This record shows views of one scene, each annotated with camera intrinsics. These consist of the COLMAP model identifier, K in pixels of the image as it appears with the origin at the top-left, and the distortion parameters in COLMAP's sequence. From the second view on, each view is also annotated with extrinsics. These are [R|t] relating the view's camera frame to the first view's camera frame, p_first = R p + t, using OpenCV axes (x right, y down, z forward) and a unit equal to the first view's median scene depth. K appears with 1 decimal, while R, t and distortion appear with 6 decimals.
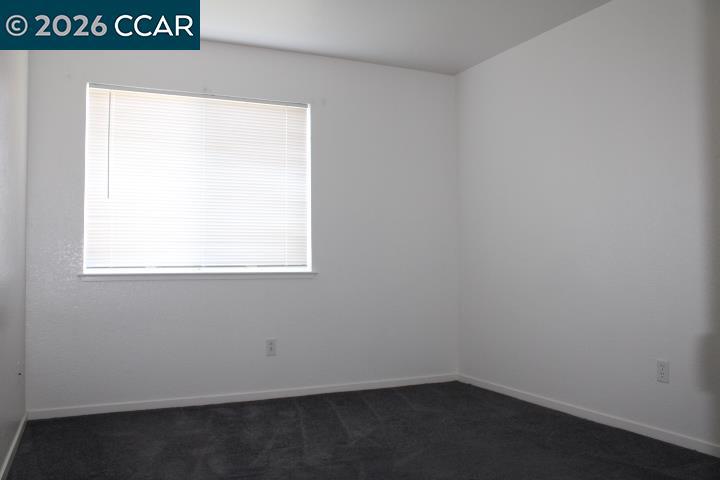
lens RADIAL K [[611.5, 0, 360.0], [0, 611.5, 240.0], [0, 0, 1]] dist [-0.153113, 0.146180]
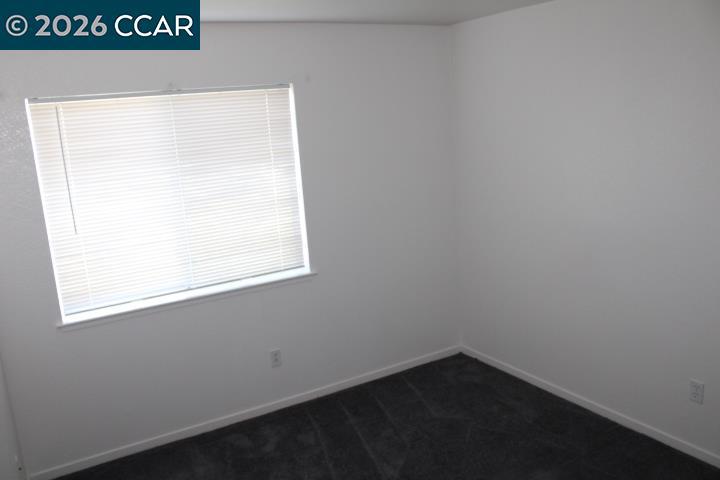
lens RADIAL K [[611.5, 0, 360.0], [0, 611.5, 240.0], [0, 0, 1]] dist [-0.153113, 0.146180]
pose [[0.993390, -0.081446, 0.080887, -0.077692], [0.060547, 0.970453, 0.233570, -0.211961], [-0.097520, -0.227129, 0.968970, 0.117569]]
